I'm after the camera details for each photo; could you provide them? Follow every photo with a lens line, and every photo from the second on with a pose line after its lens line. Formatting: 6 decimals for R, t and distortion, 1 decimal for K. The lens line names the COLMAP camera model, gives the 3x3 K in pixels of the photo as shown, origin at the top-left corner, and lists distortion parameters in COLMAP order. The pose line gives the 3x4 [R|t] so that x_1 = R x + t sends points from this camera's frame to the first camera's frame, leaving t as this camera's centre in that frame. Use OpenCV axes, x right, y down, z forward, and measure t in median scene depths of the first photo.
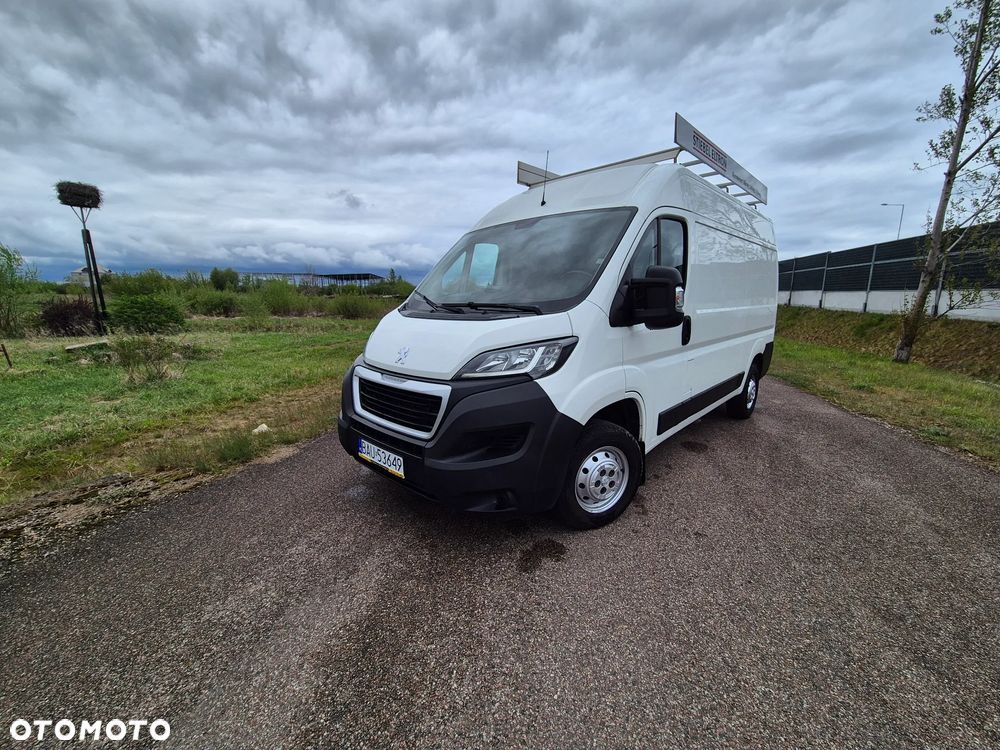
lens RADIAL K [[408.9, 0, 503.1], [0, 408.9, 370.3], [0, 0, 1]] dist [0.001789, 0.000101]
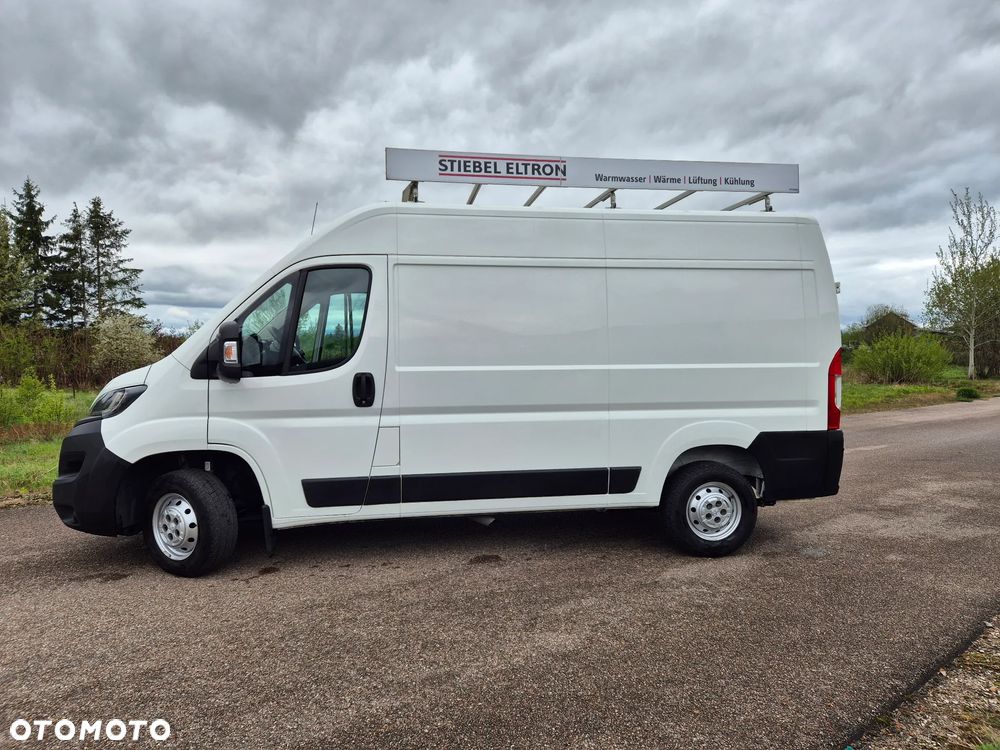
lens RADIAL K [[663.1, 0, 494.2], [0, 663.1, 370.4], [0, 0, 1]] dist [0.080224, -0.057690]
pose [[0.798122, 0.018781, -0.602202, 1.663305], [-0.104398, 0.988706, -0.107528, -0.018287], [0.593381, 0.148689, 0.791069, 0.060017]]
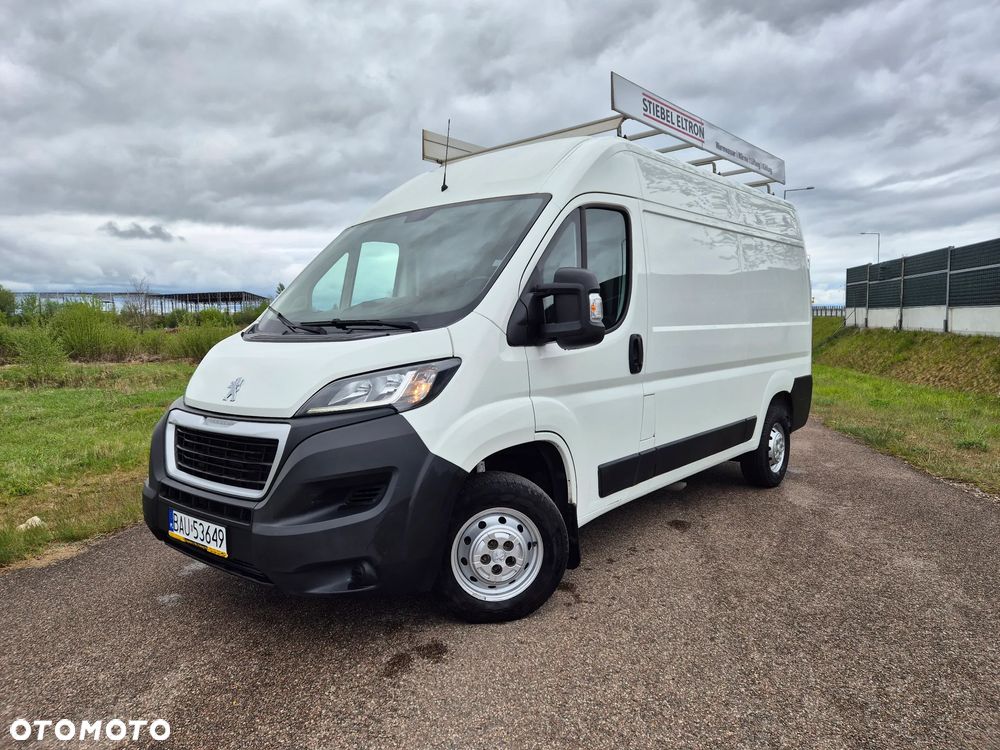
lens RADIAL K [[663.1, 0, 494.2], [0, 663.1, 370.4], [0, 0, 1]] dist [0.080224, -0.057690]
pose [[0.998703, -0.019623, 0.046992, 0.149748], [0.024708, 0.993603, -0.110194, 0.065158], [-0.044529, 0.111212, 0.992799, -0.199116]]
